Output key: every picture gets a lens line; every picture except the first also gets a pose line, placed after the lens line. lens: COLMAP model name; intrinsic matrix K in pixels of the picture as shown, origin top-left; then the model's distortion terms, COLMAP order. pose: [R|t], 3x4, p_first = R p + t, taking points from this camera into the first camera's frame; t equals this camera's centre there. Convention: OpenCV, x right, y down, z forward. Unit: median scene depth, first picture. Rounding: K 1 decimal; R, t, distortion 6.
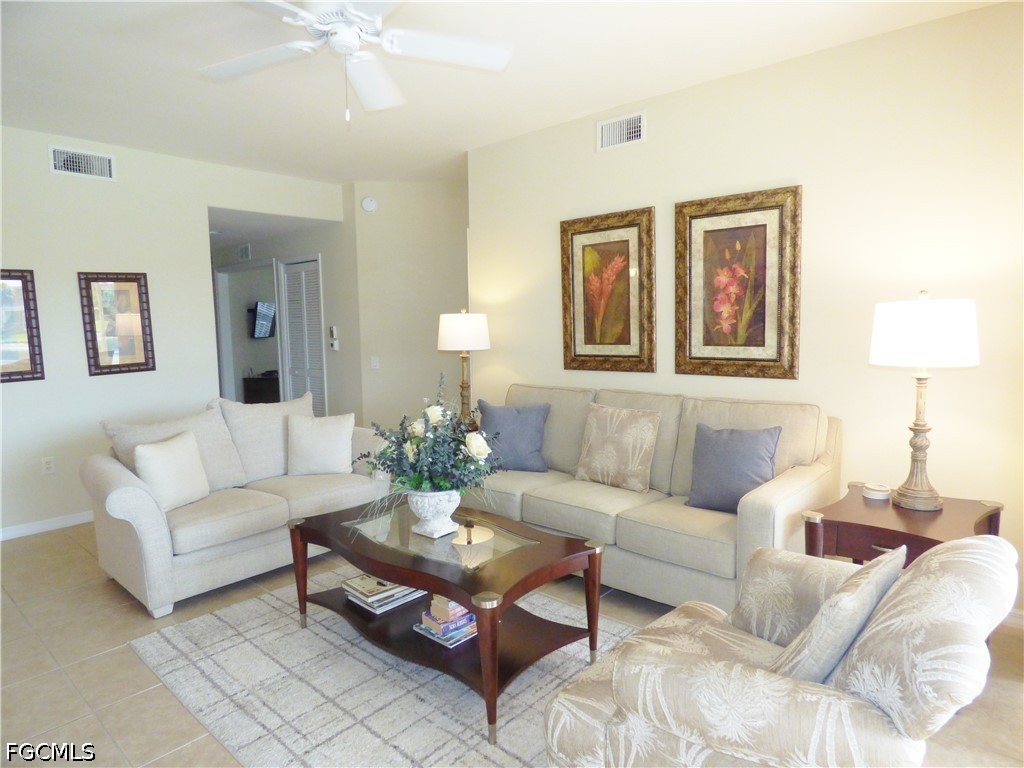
lens RADIAL K [[614.3, 0, 521.7], [0, 614.3, 385.1], [0, 0, 1]] dist [-0.022289, 0.011043]
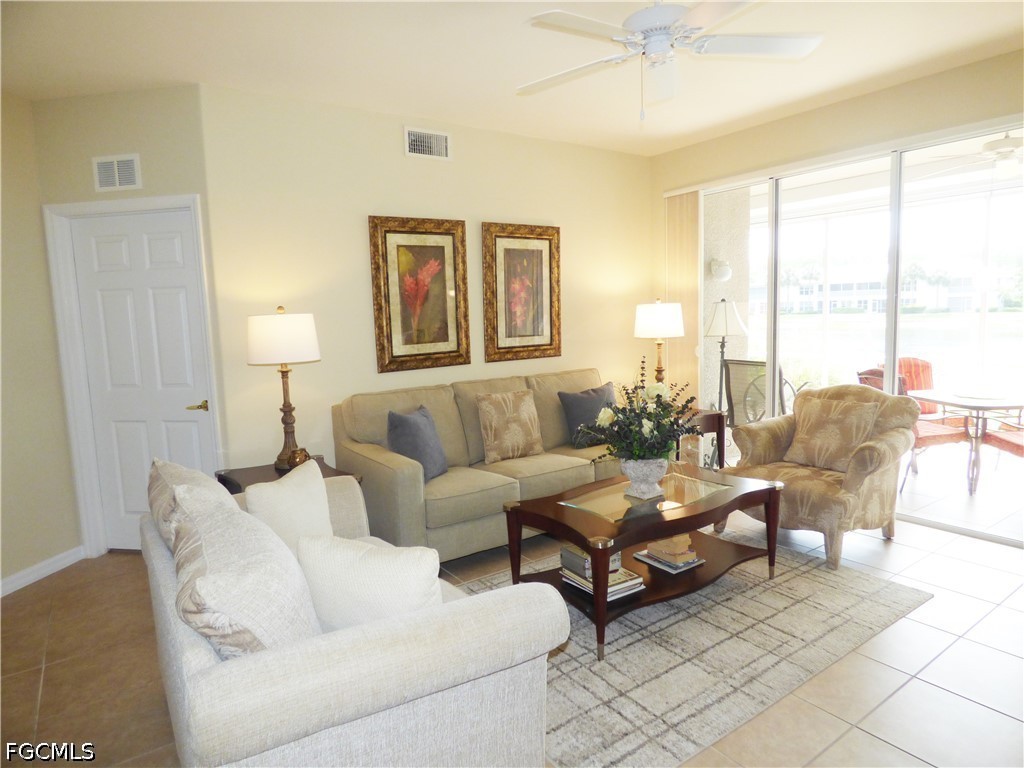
lens RADIAL K [[614.3, 0, 518.5], [0, 614.3, 382.3], [0, 0, 1]] dist [-0.022289, 0.011043]
pose [[0.235979, -0.099970, 0.966602, -0.886232], [0.130945, 0.988893, 0.070308, -0.055808], [-0.962895, 0.109980, 0.246449, 0.631024]]
